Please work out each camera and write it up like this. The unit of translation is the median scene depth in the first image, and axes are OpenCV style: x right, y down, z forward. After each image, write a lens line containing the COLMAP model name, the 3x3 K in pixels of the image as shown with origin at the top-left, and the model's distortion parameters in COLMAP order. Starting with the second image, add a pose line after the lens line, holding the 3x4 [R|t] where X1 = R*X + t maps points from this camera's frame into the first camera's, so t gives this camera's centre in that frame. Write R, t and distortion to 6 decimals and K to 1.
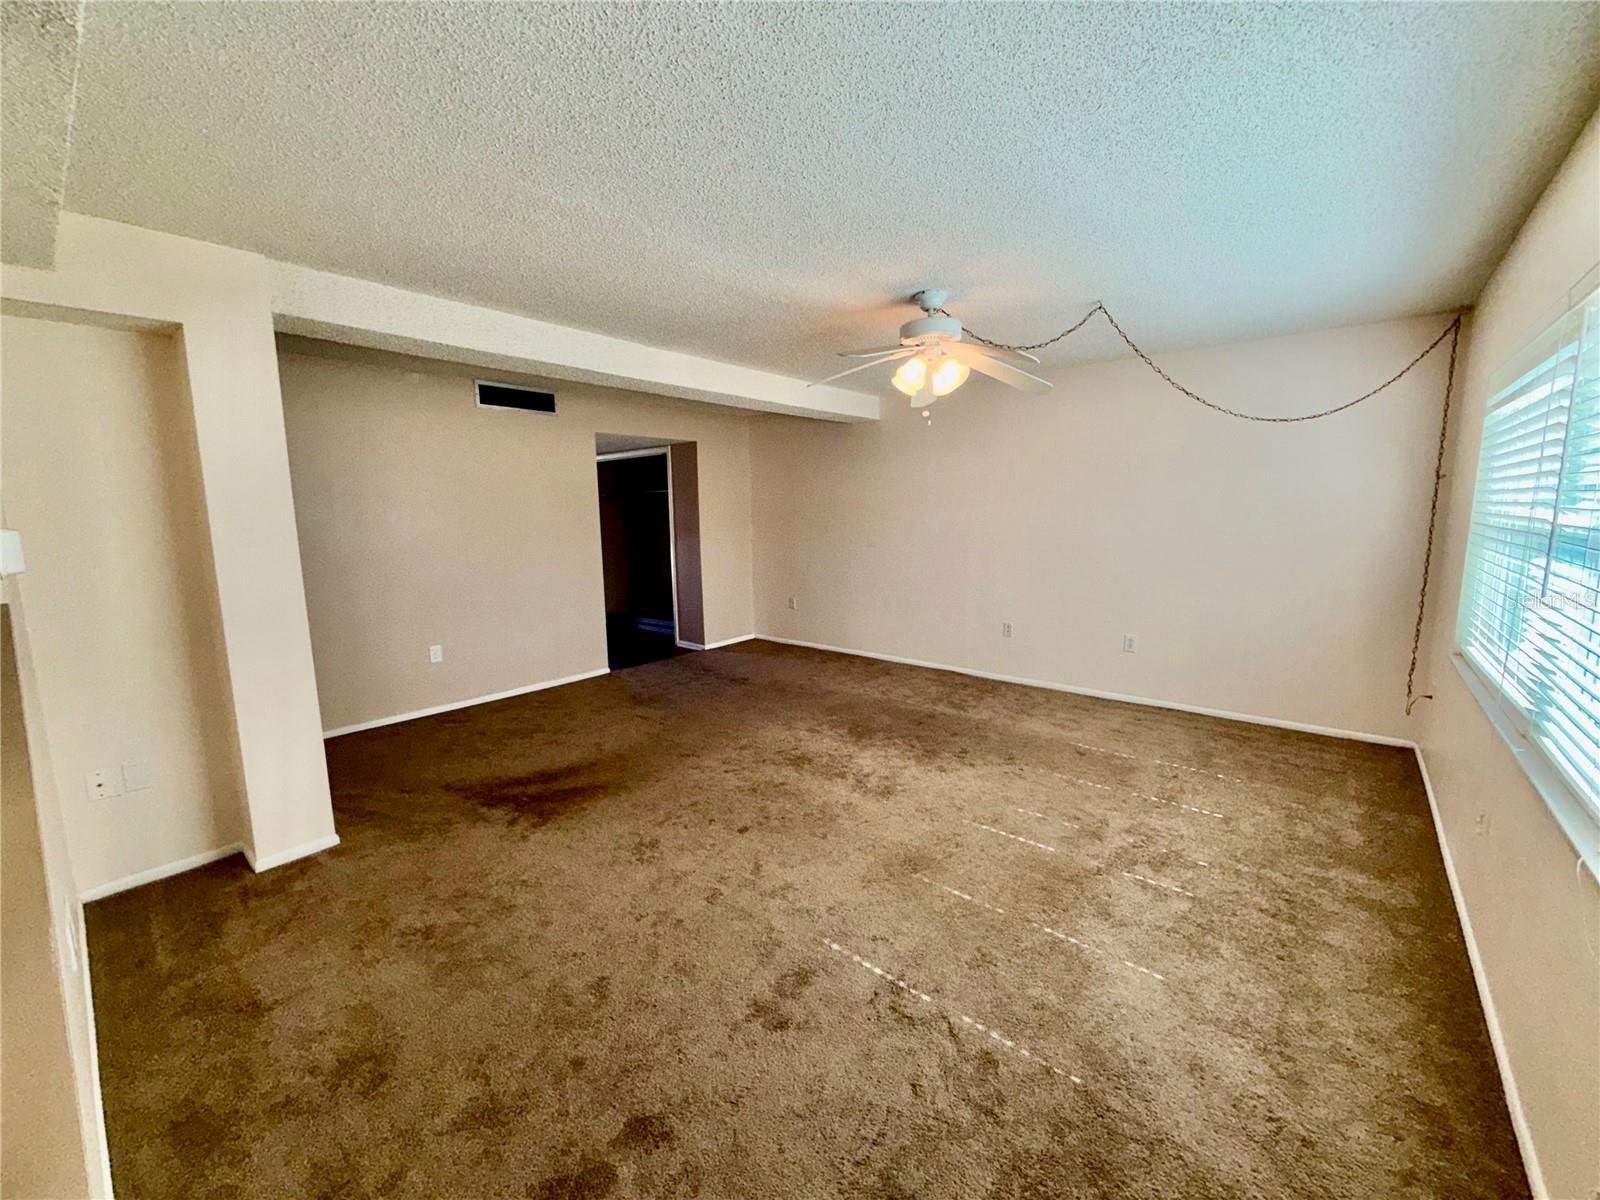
lens RADIAL K [[637.8, 0, 797.2], [0, 637.8, 598.8], [0, 0, 1]] dist [0.000622, -0.000077]
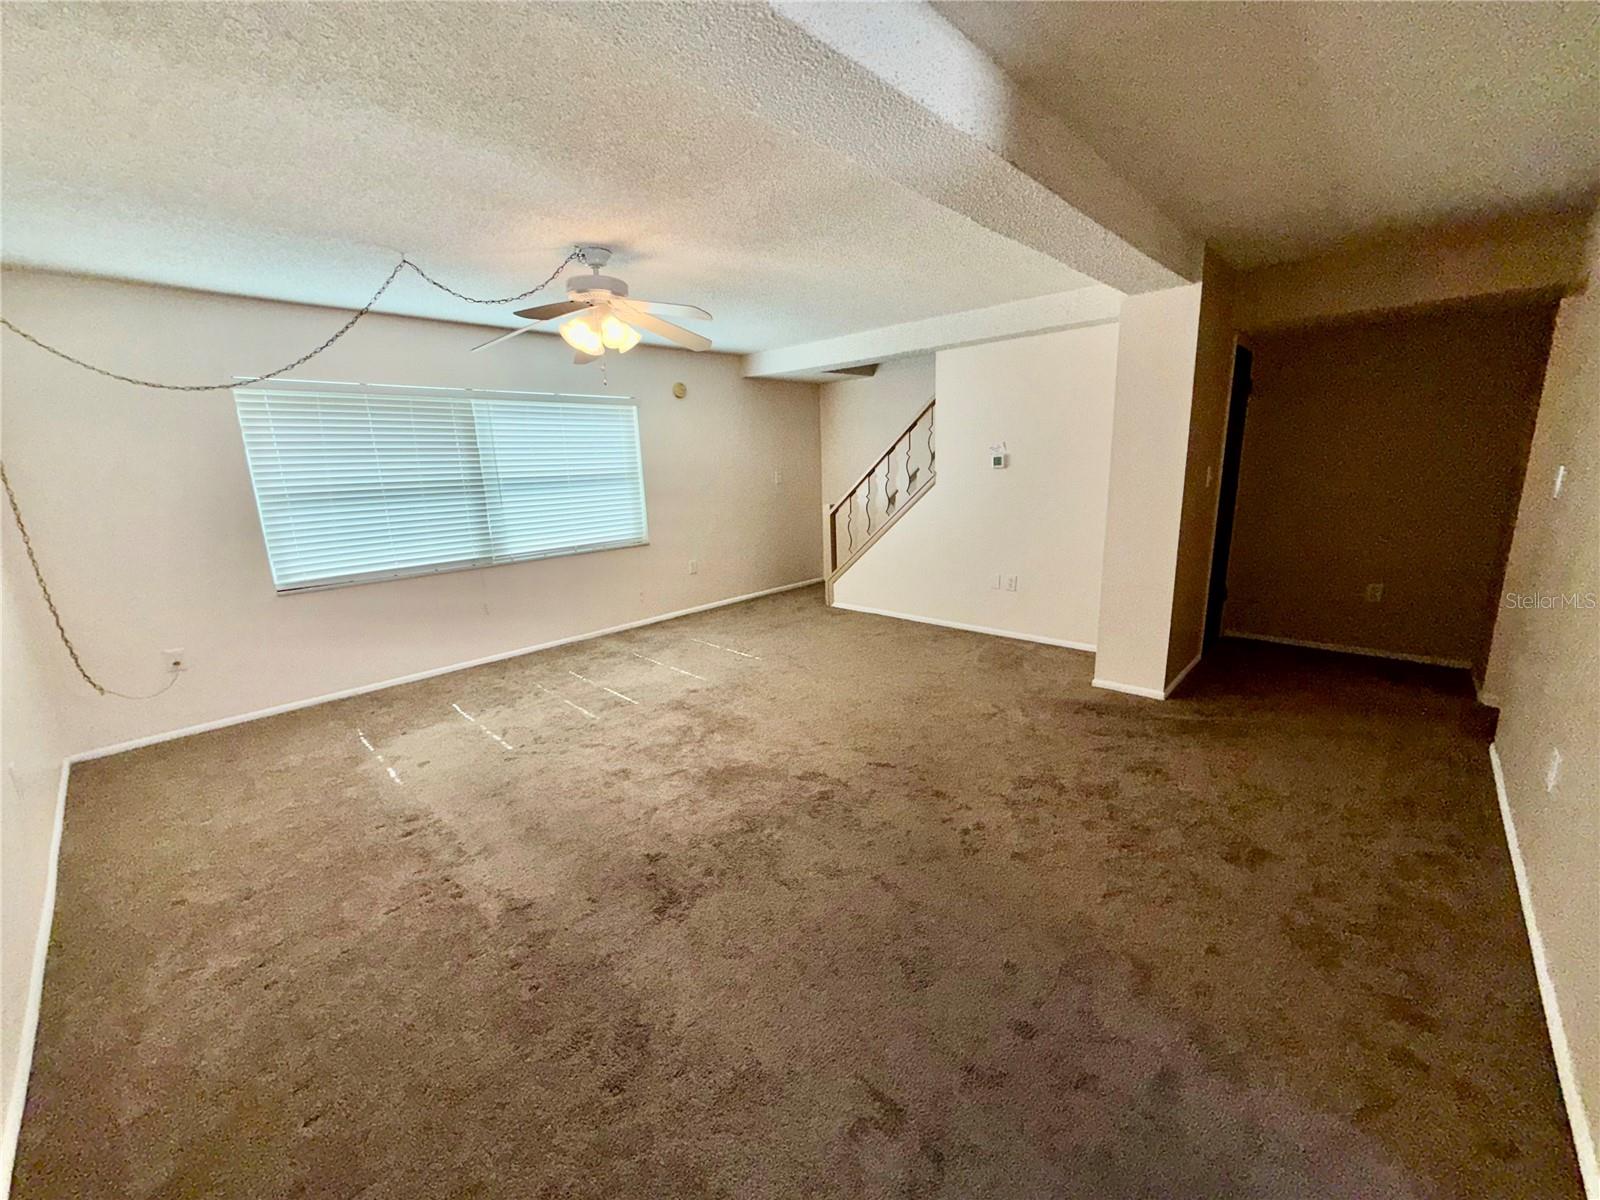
lens RADIAL K [[637.8, 0, 797.2], [0, 637.8, 598.8], [0, 0, 1]] dist [0.000622, -0.000077]
pose [[-0.997642, 0.034597, 0.059275, -0.160909], [0.053139, 0.935957, 0.348081, -0.322499], [-0.043436, 0.350410, -0.935588, 2.301545]]
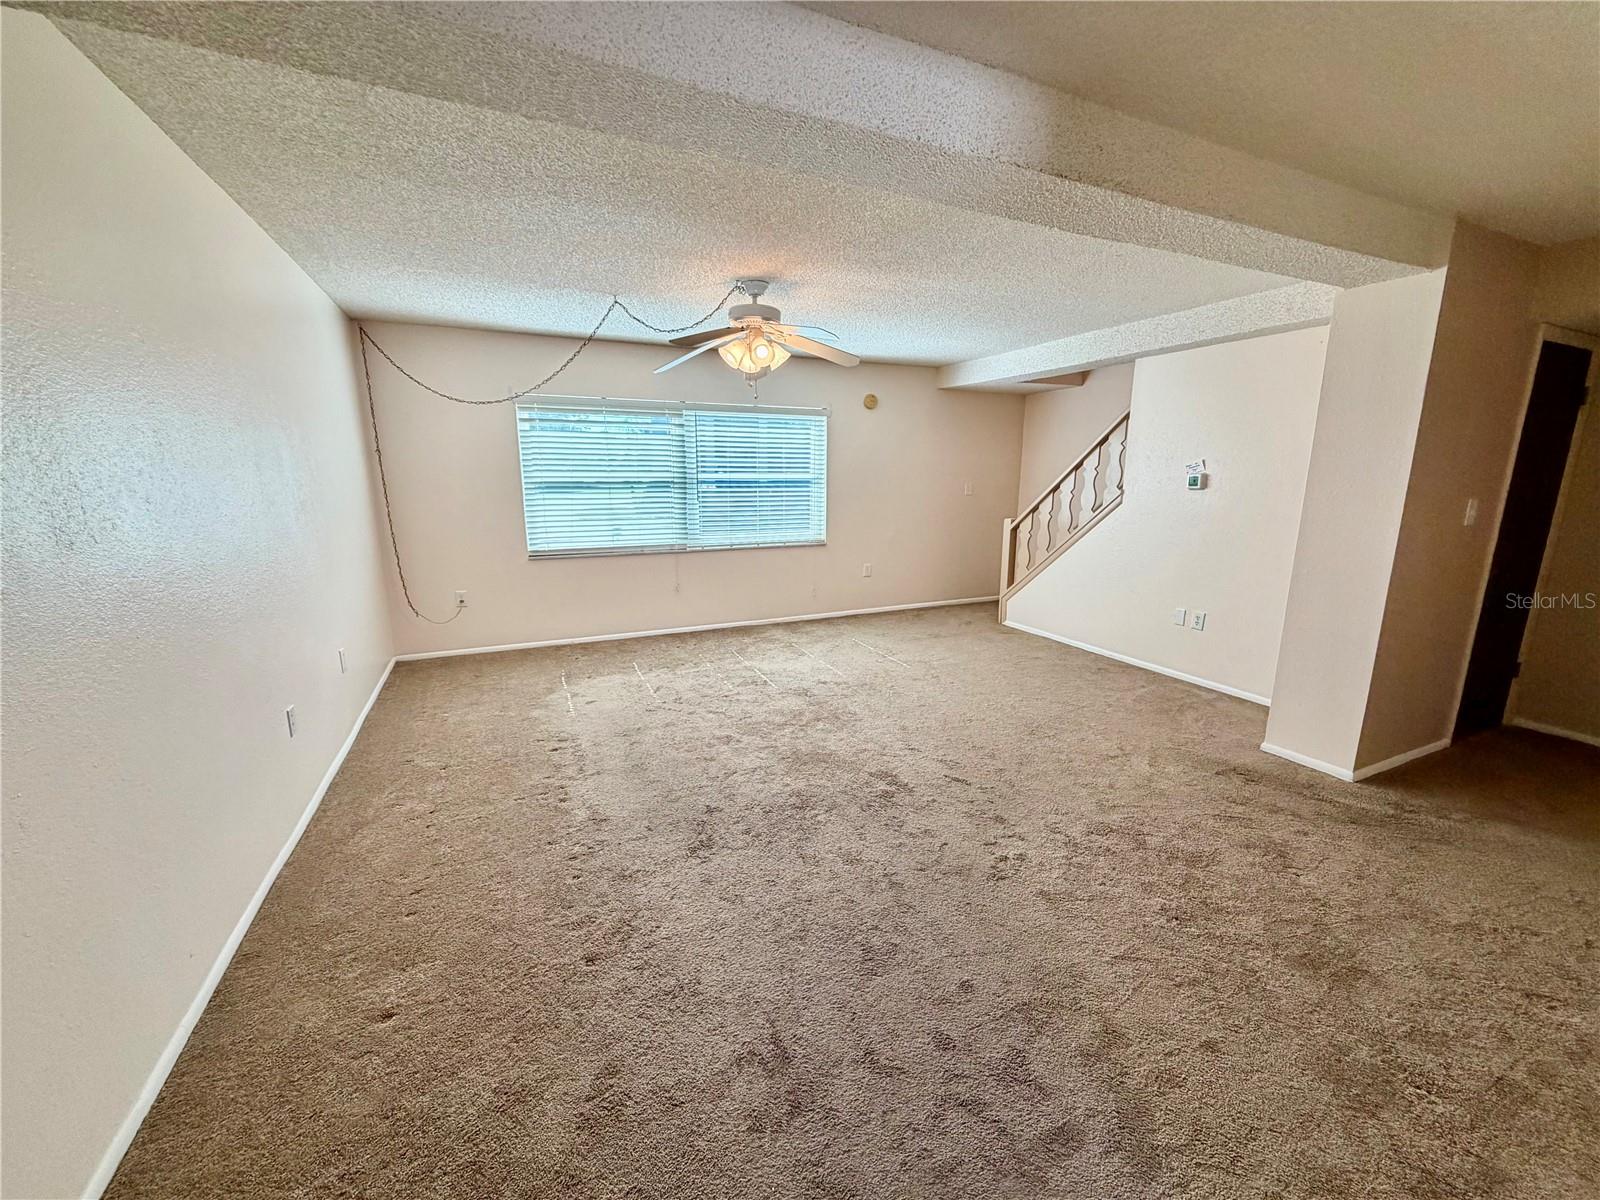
lens RADIAL K [[636.3, 0, 797.6], [0, 636.3, 598.9], [0, 0, 1]] dist [0.000732, 0.000063]
pose [[-0.906164, -0.073684, 0.416459, -0.413159], [0.067463, 0.946914, 0.314328, -0.317138], [-0.417512, 0.312928, -0.853089, 2.312264]]
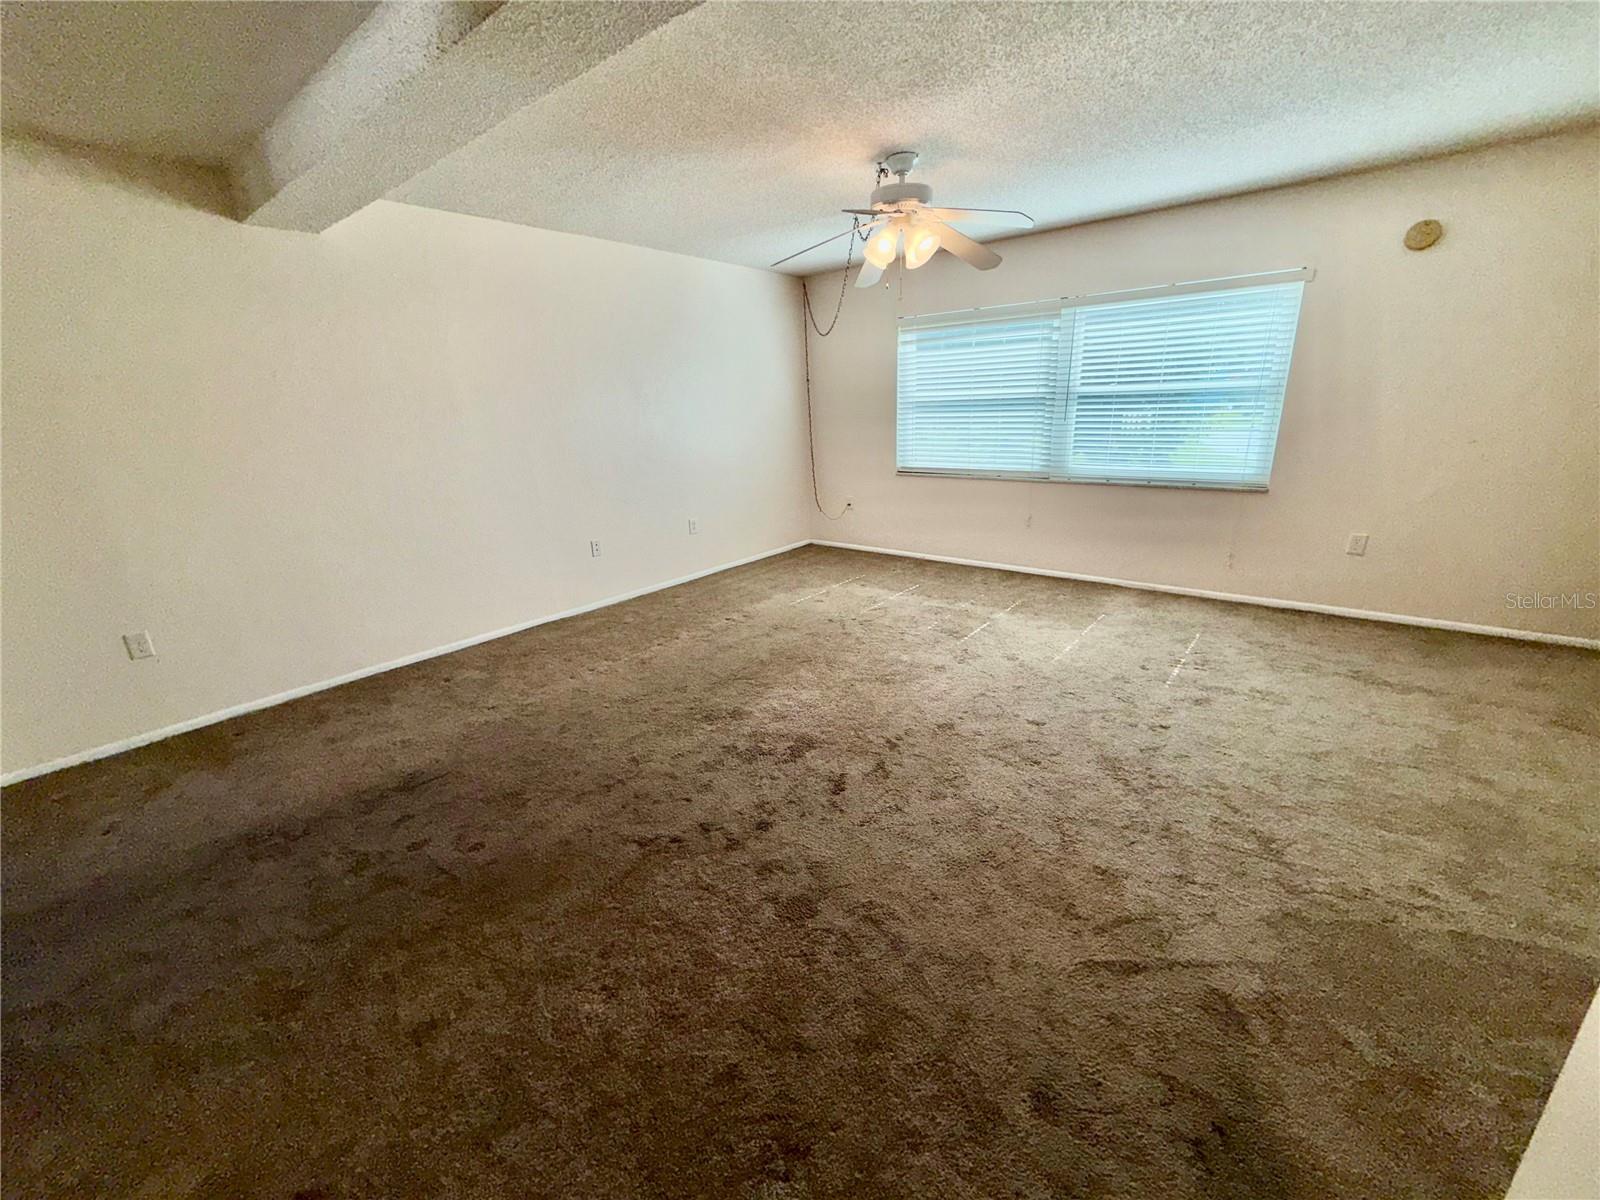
lens RADIAL K [[637.8, 0, 797.2], [0, 637.8, 598.8], [0, 0, 1]] dist [0.000622, -0.000077]
pose [[-0.019461, -0.282448, 0.959085, -0.988697], [0.177153, 0.943114, 0.281340, -0.154710], [-0.983991, 0.175380, 0.031683, 1.351380]]
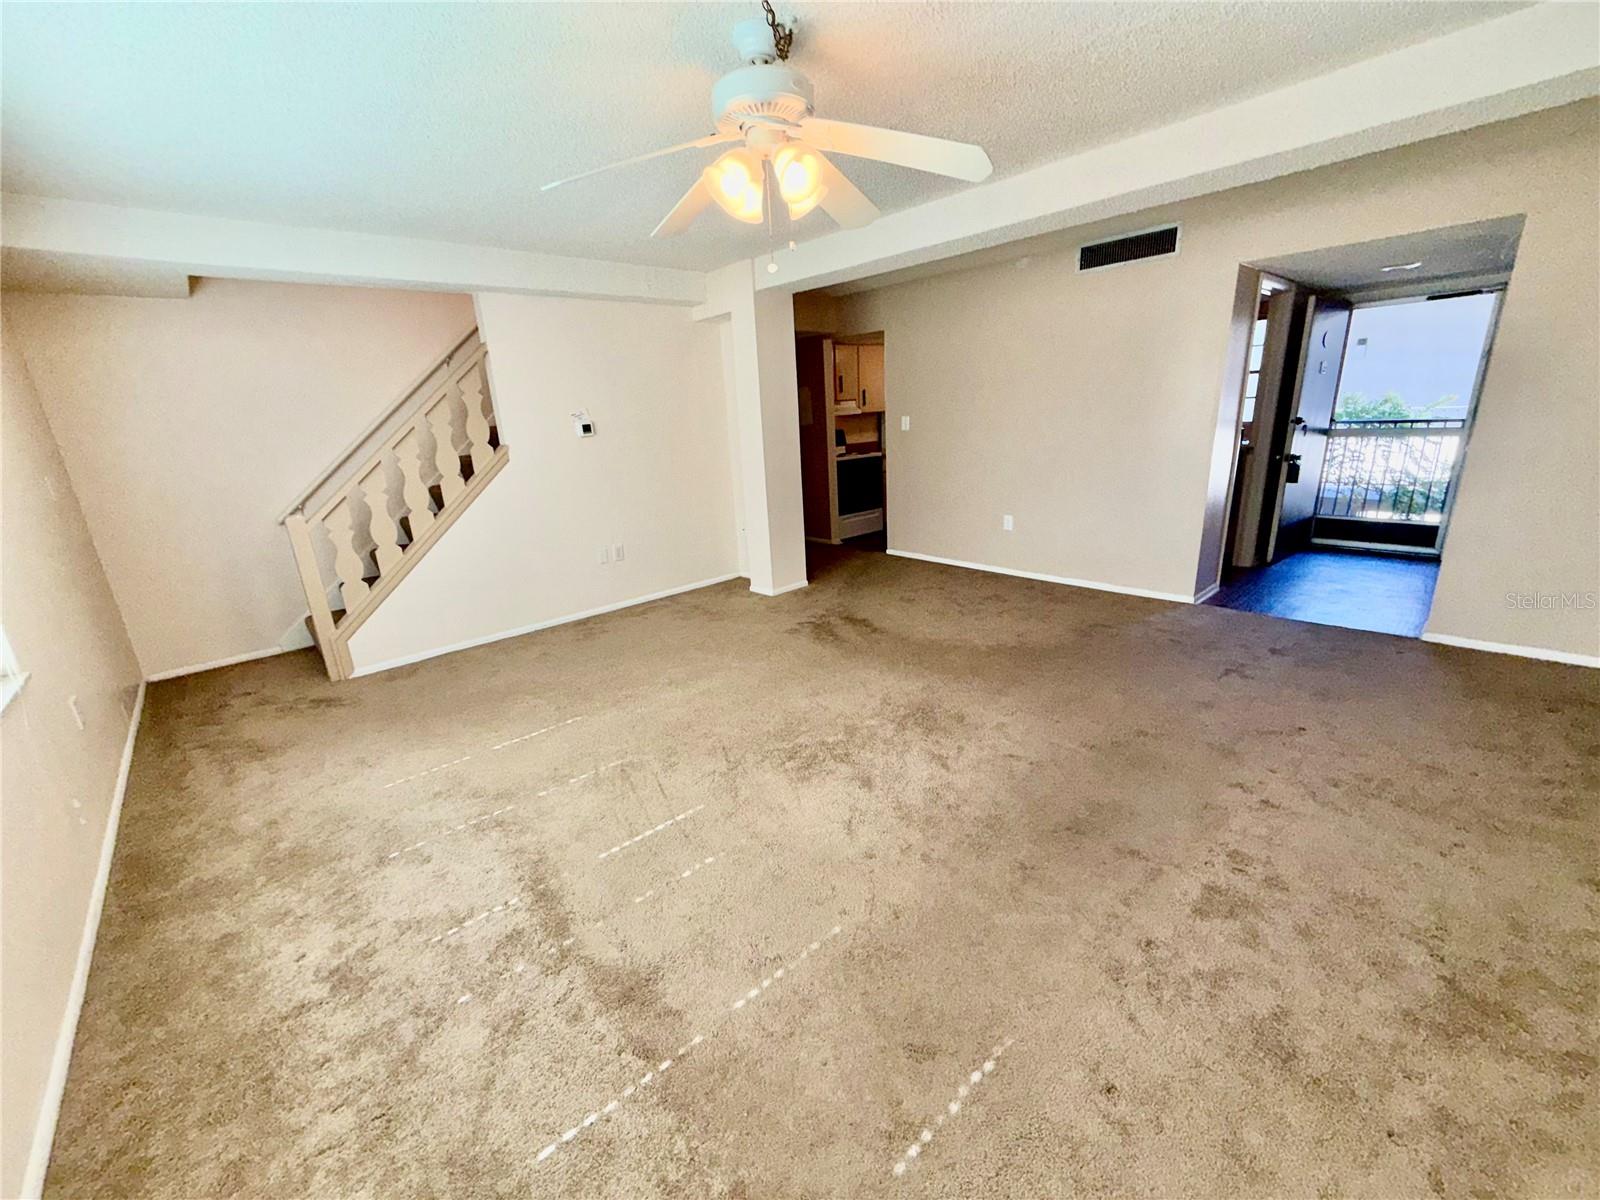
lens RADIAL K [[636.3, 0, 797.6], [0, 636.3, 598.9], [0, 0, 1]] dist [0.000732, 0.000063]
pose [[-0.124058, 0.303057, -0.944863, 0.995642], [-0.084114, 0.945580, 0.314330, -0.184850], [0.988703, 0.118472, -0.091815, 1.251220]]
